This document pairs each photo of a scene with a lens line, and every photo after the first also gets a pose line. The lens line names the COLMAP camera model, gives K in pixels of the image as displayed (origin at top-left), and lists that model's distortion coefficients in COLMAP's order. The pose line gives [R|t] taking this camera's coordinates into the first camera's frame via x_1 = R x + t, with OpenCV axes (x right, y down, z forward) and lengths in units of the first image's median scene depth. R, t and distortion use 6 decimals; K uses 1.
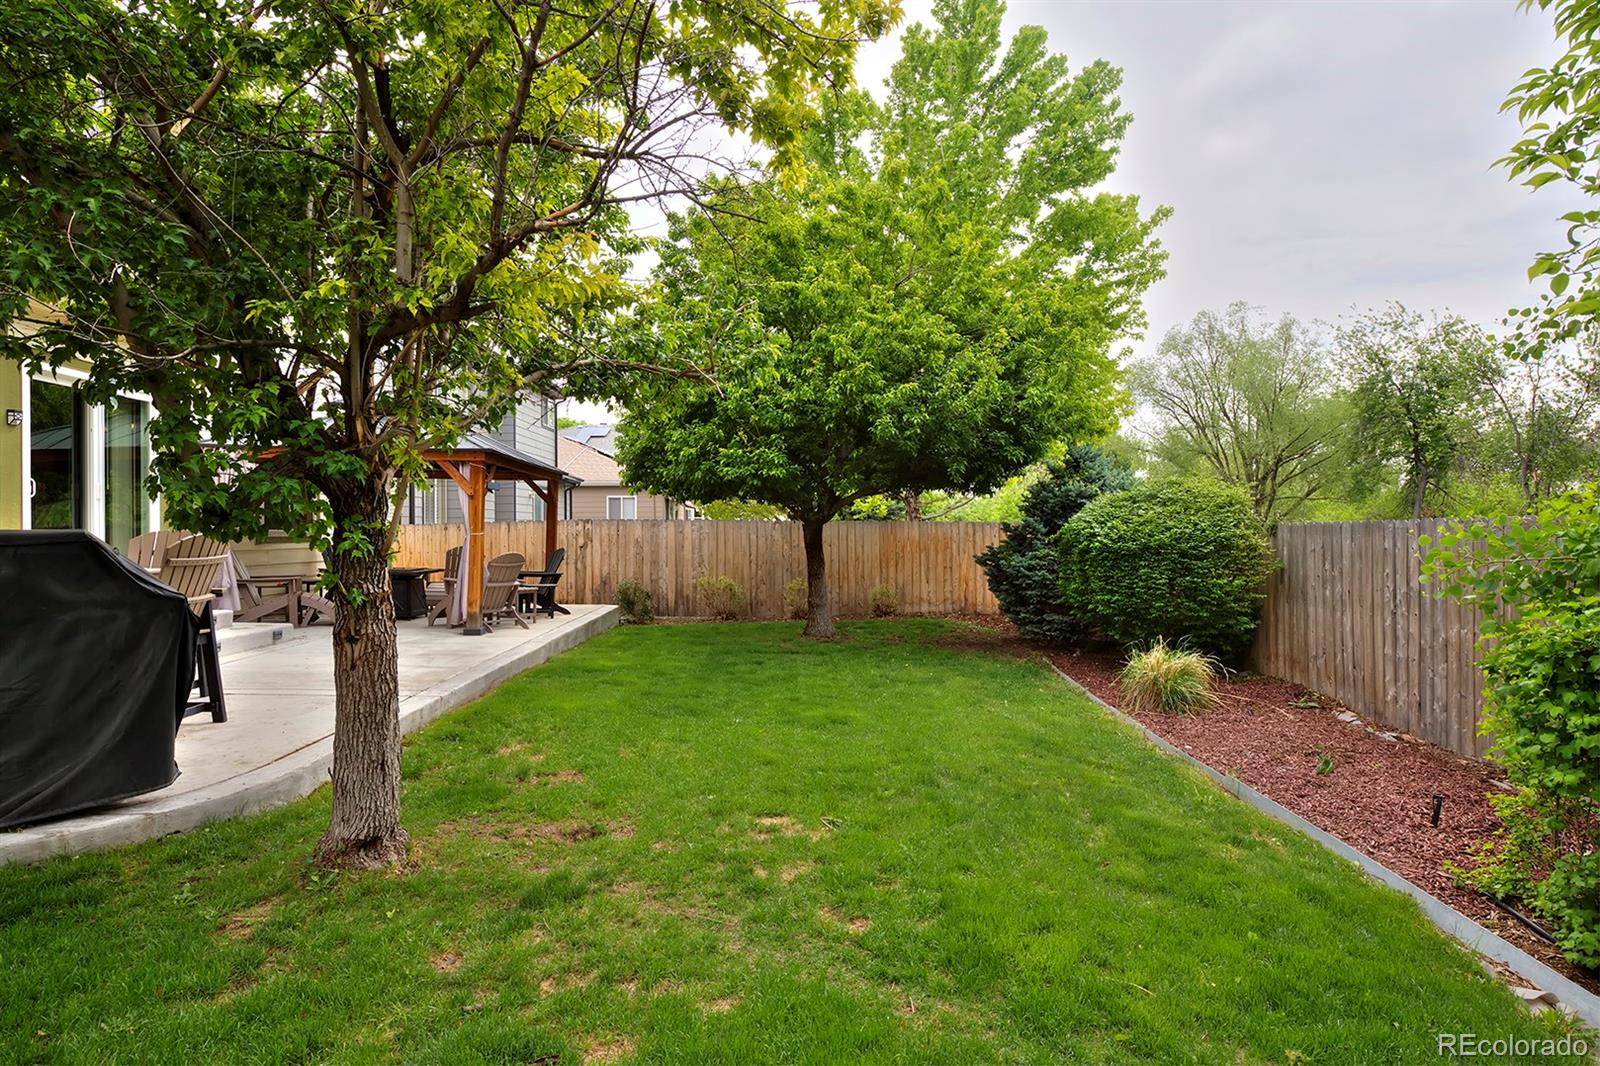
lens RADIAL K [[865.7, 0, 809.4], [0, 865.7, 531.5], [0, 0, 1]] dist [-0.002013, -0.000397]
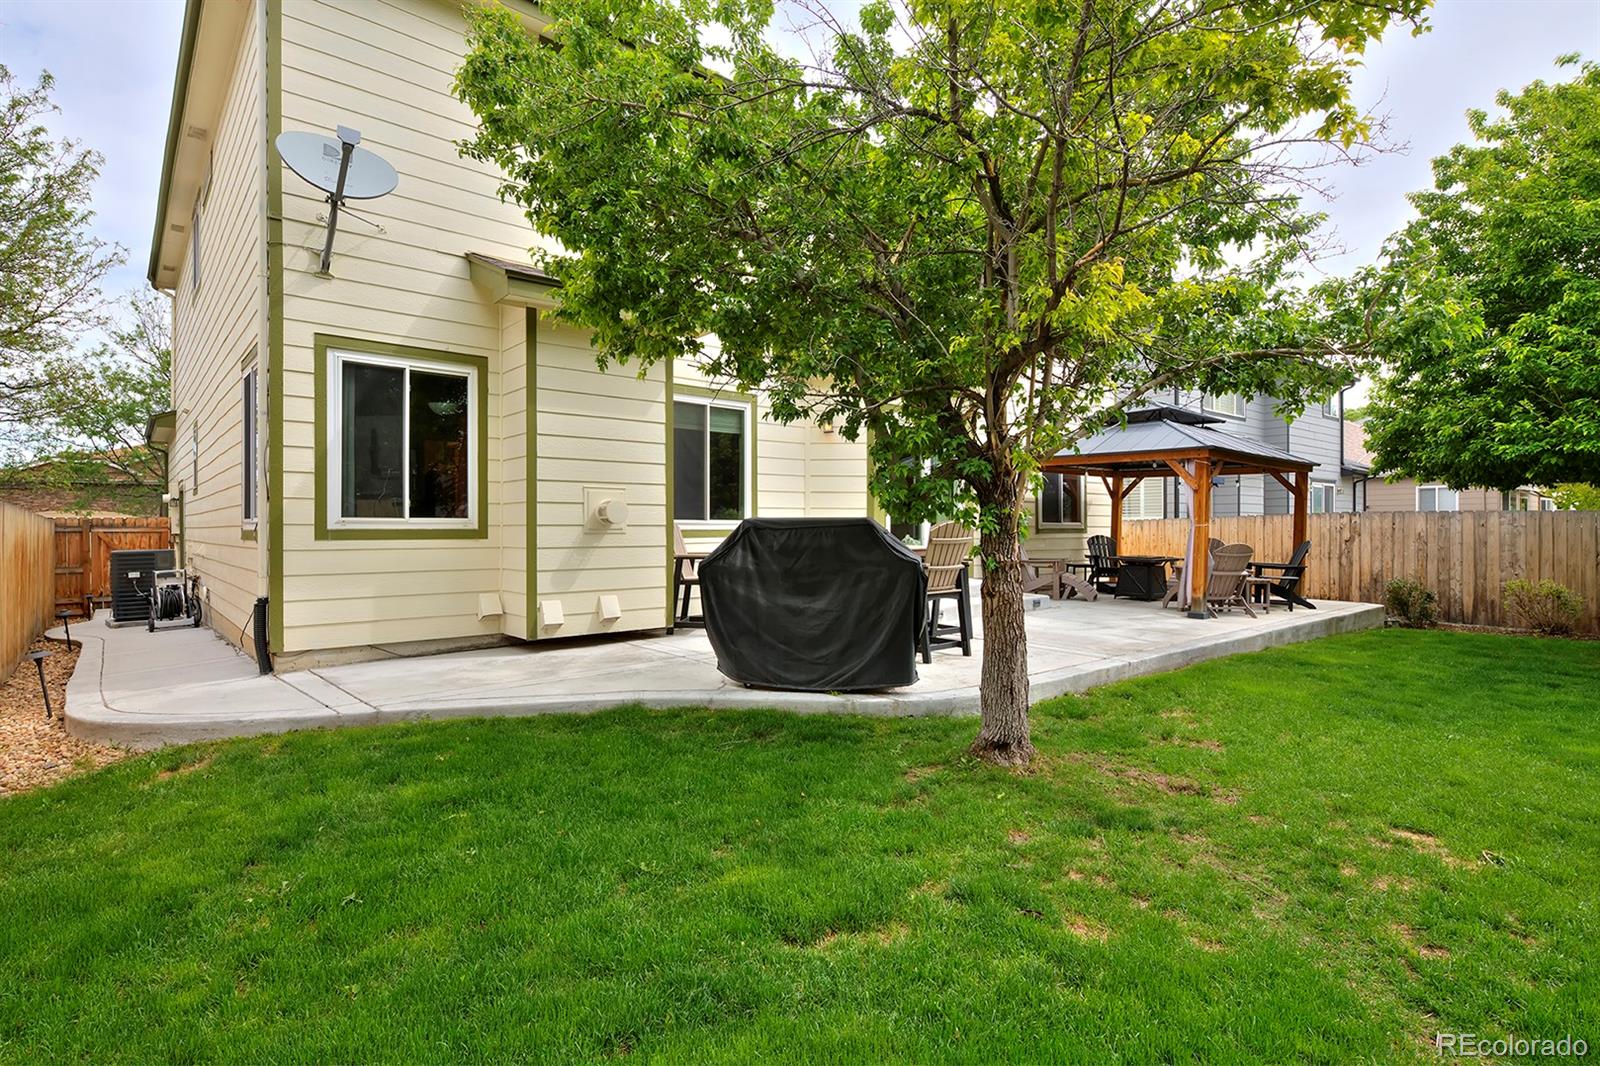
lens RADIAL K [[795.7, 0, 800.0], [0, 795.7, 533.0], [0, 0, 1]] dist [-0.000804, -0.000244]
pose [[0.611263, 0.006861, -0.791398, 0.095767], [-0.001908, 0.999972, 0.007196, 0.006307], [0.791425, -0.002889, 0.611260, -0.003242]]
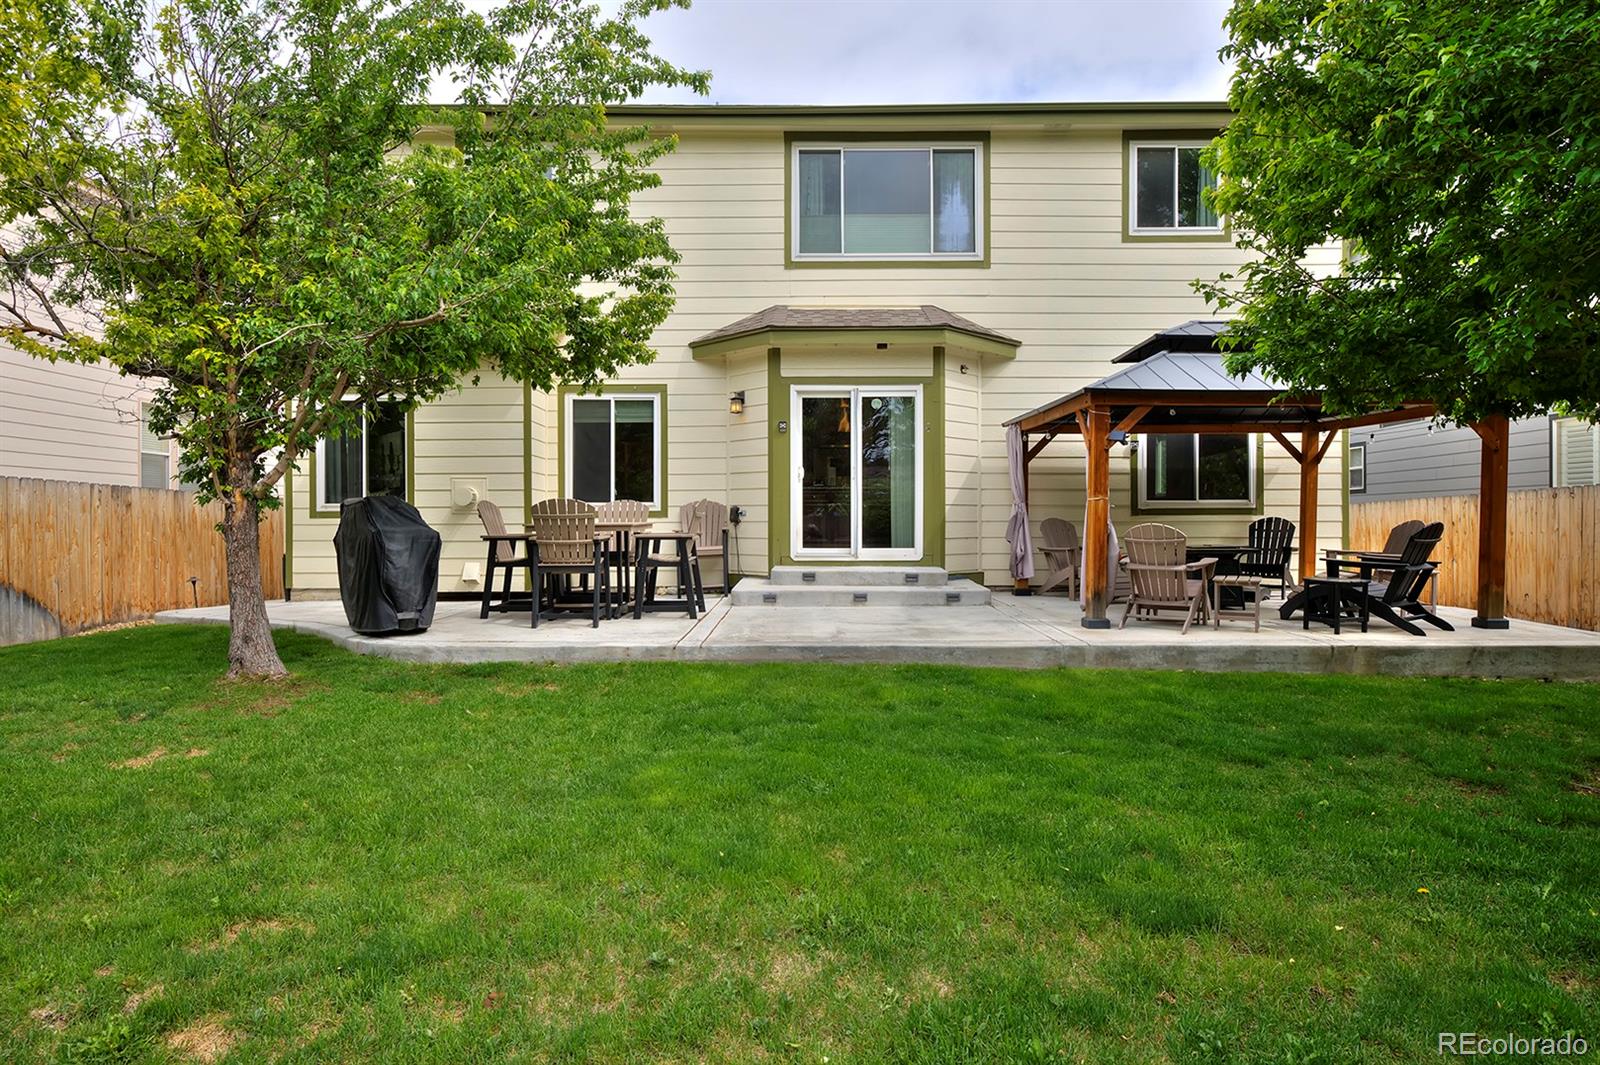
lens RADIAL K [[887.6, 0, 800.0], [0, 887.6, 532.5], [0, 0, 1]] dist [-0.002920, -0.001174]
pose [[-0.062928, 0.015905, -0.997891, 0.432414], [0.002384, 0.999873, 0.015786, 0.019399], [0.998015, -0.001386, -0.062958, 0.785843]]
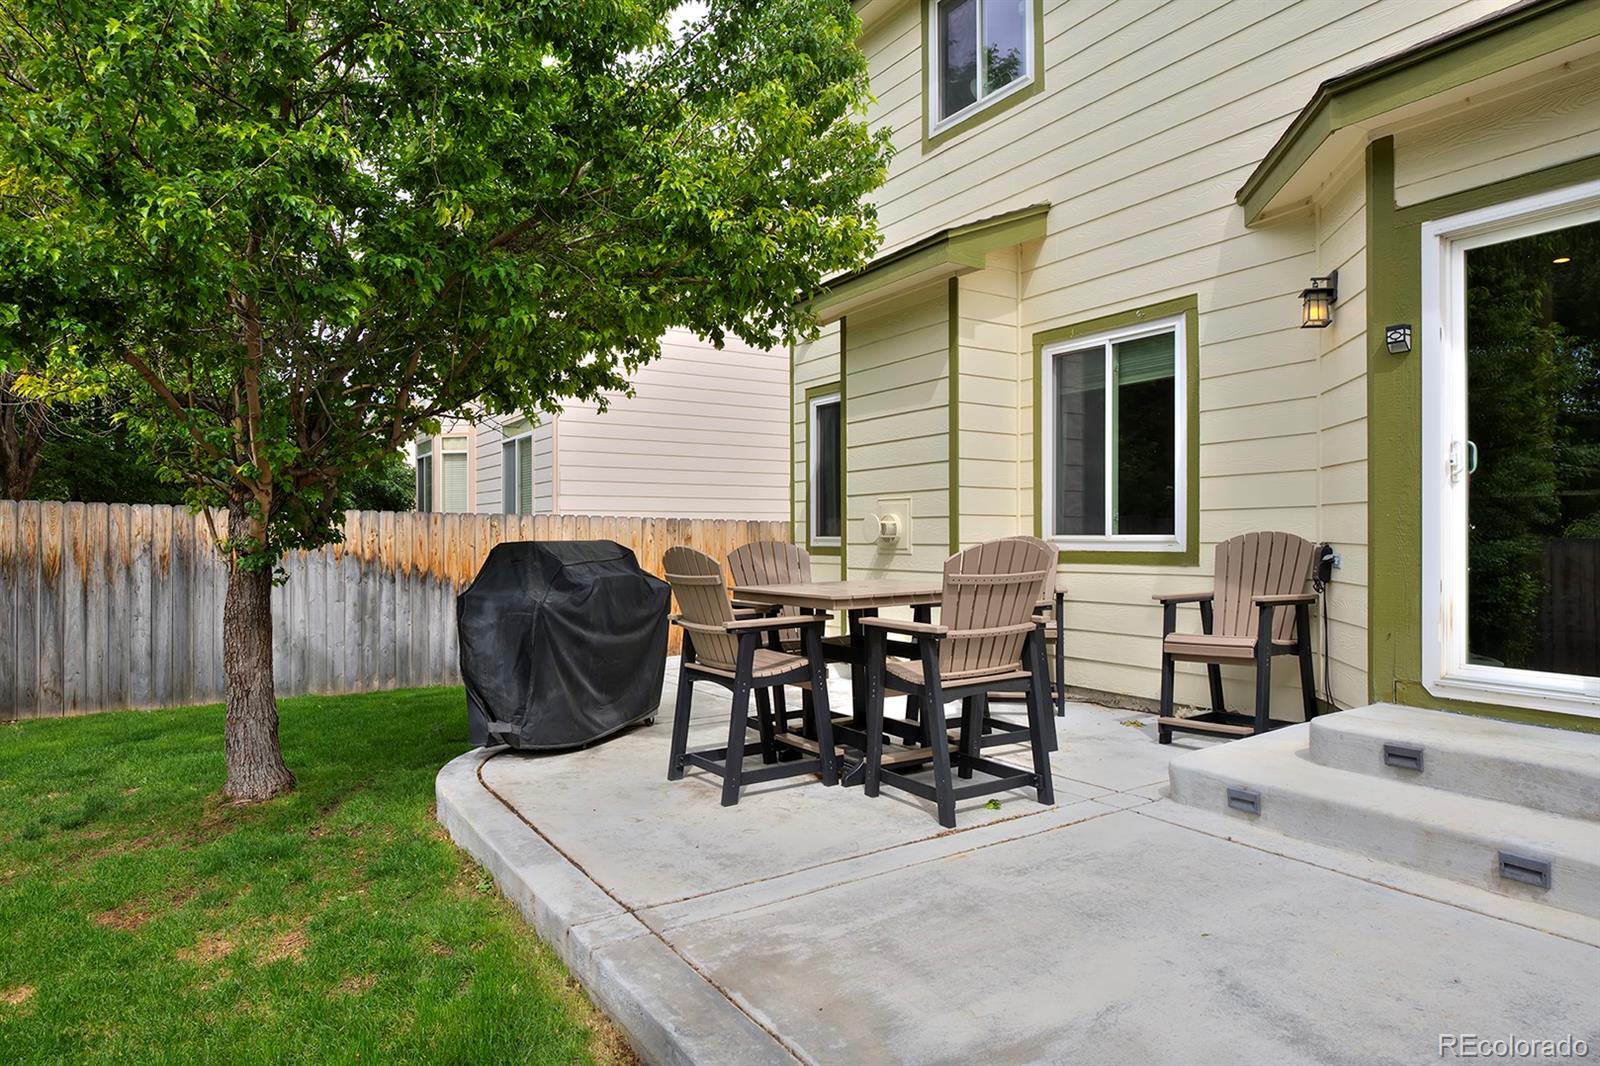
lens RADIAL K [[962.8, 0, 807.0], [0, 962.8, 531.0], [0, 0, 1]] dist [0.000602, -0.001993]
pose [[-0.876101, 0.007698, -0.482067, -0.187906], [0.009446, 0.999955, -0.001199, -0.005732], [0.482036, -0.005604, -0.876134, 0.954133]]
